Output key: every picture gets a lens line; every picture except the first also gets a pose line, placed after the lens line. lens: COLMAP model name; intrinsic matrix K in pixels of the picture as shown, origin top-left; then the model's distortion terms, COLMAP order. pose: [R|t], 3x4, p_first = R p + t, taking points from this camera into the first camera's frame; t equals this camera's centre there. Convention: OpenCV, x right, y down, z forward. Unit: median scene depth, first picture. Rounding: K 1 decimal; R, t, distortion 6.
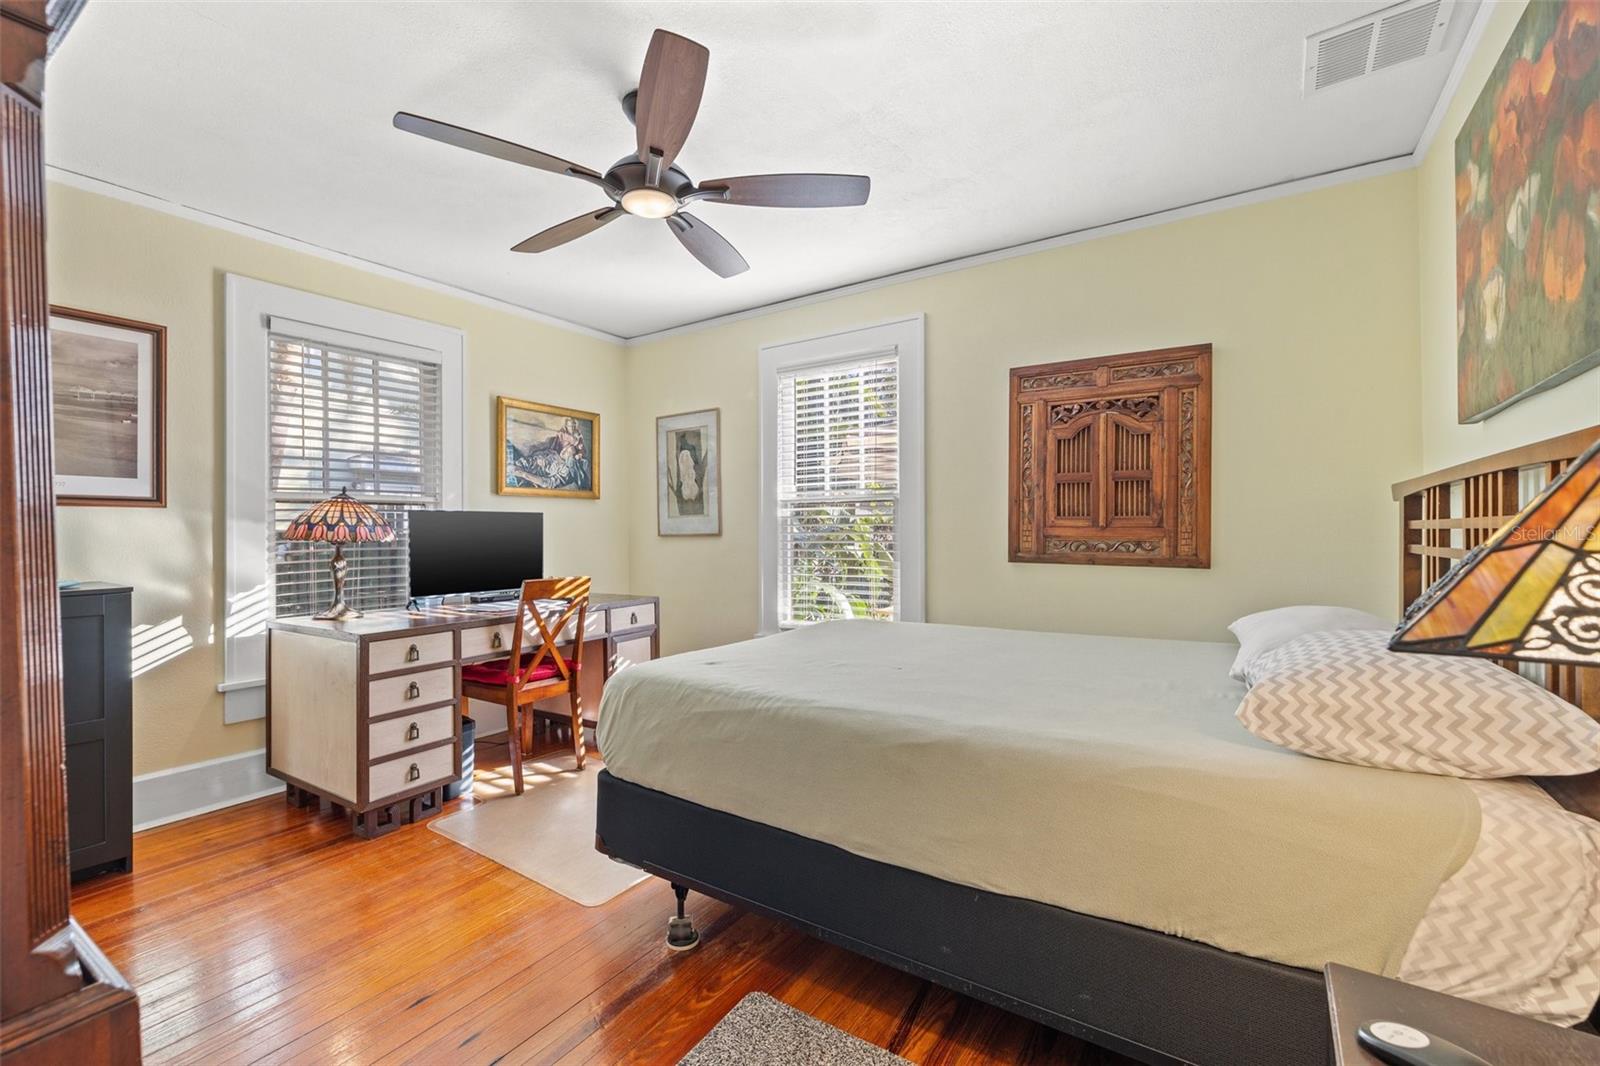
lens RADIAL K [[672.0, 0, 794.1], [0, 672.0, 531.9], [0, 0, 1]] dist [0.000358, -0.000420]
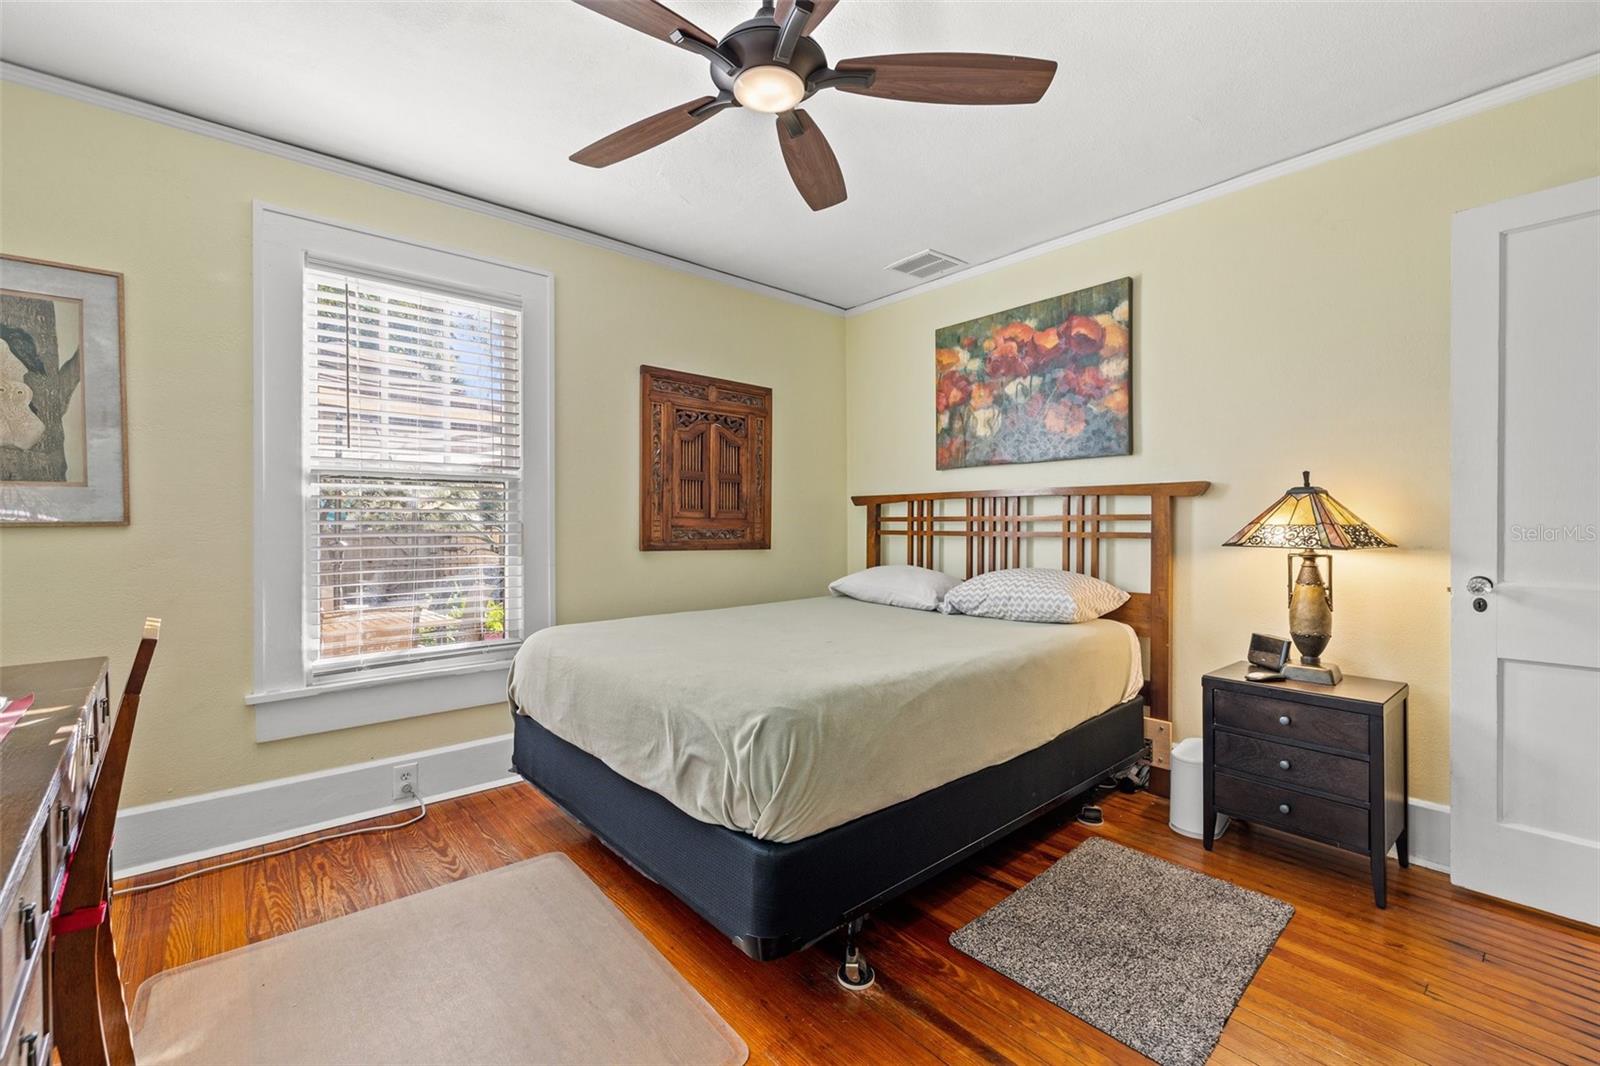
lens RADIAL K [[665.7, 0, 798.8], [0, 665.7, 528.3], [0, 0, 1]] dist [-0.001688, -0.000149]
pose [[0.268016, -0.000717, 0.963414, -0.644652], [-0.001770, 0.999998, 0.001237, 0.008578], [-0.963413, -0.002037, 0.268015, 0.523503]]
